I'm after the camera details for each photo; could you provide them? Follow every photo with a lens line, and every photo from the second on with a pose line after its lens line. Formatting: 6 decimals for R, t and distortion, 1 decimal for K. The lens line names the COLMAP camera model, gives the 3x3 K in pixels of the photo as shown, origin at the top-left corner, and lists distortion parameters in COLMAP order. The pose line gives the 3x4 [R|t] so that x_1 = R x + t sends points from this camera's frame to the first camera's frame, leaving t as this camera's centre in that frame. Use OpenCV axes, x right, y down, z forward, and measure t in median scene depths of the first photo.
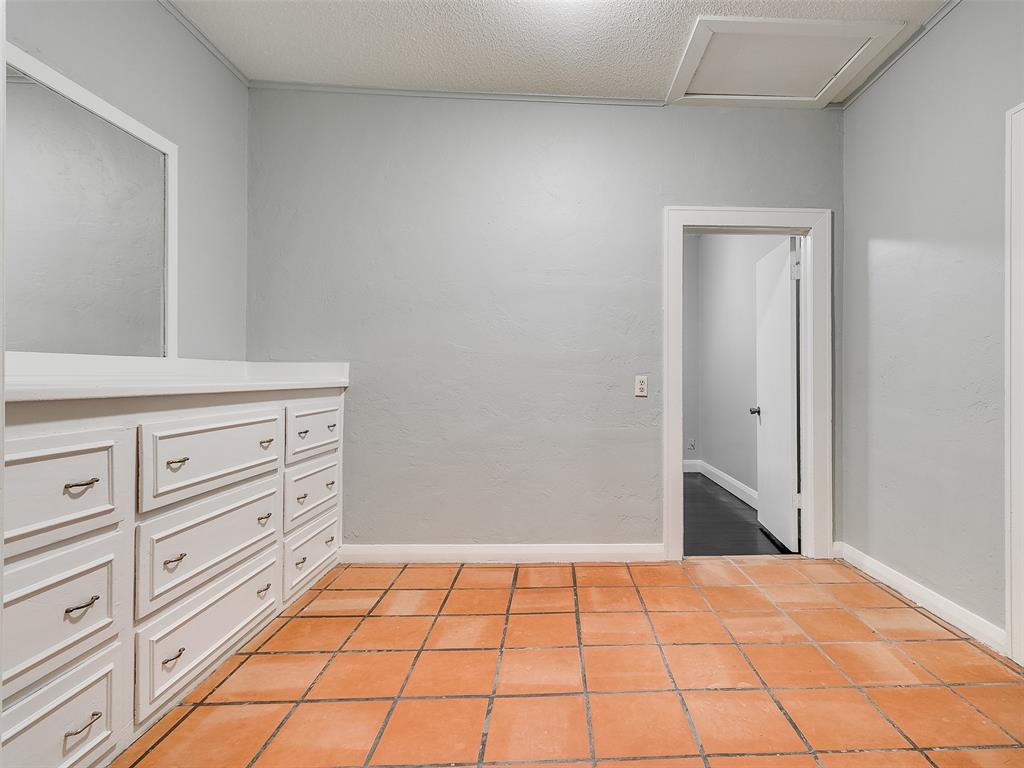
lens RADIAL K [[533.0, 0, 555.9], [0, 533.0, 377.8], [0, 0, 1]] dist [0.003649, 0.000941]
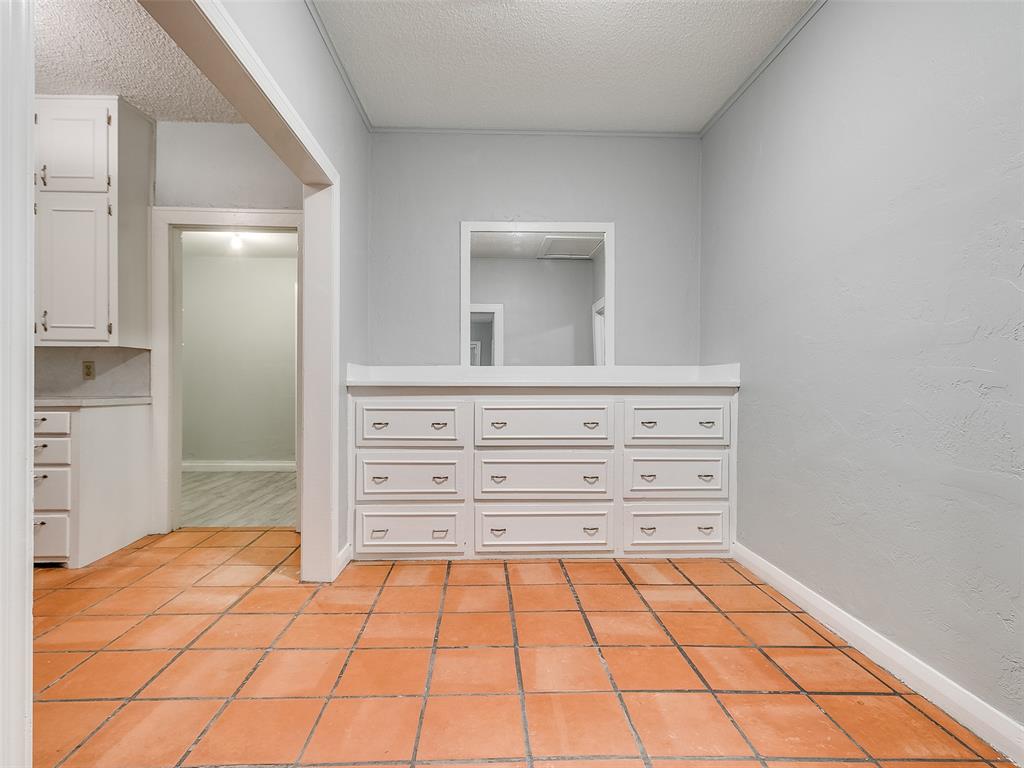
lens RADIAL K [[518.3, 0, 518.5], [0, 518.3, 385.6], [0, 0, 1]] dist [-0.002116, -0.004491]
pose [[0.027731, 0.001163, -0.999615, 0.777656], [-0.000787, 0.999999, 0.001142, 0.018574], [0.999615, 0.000755, 0.027732, 0.747162]]
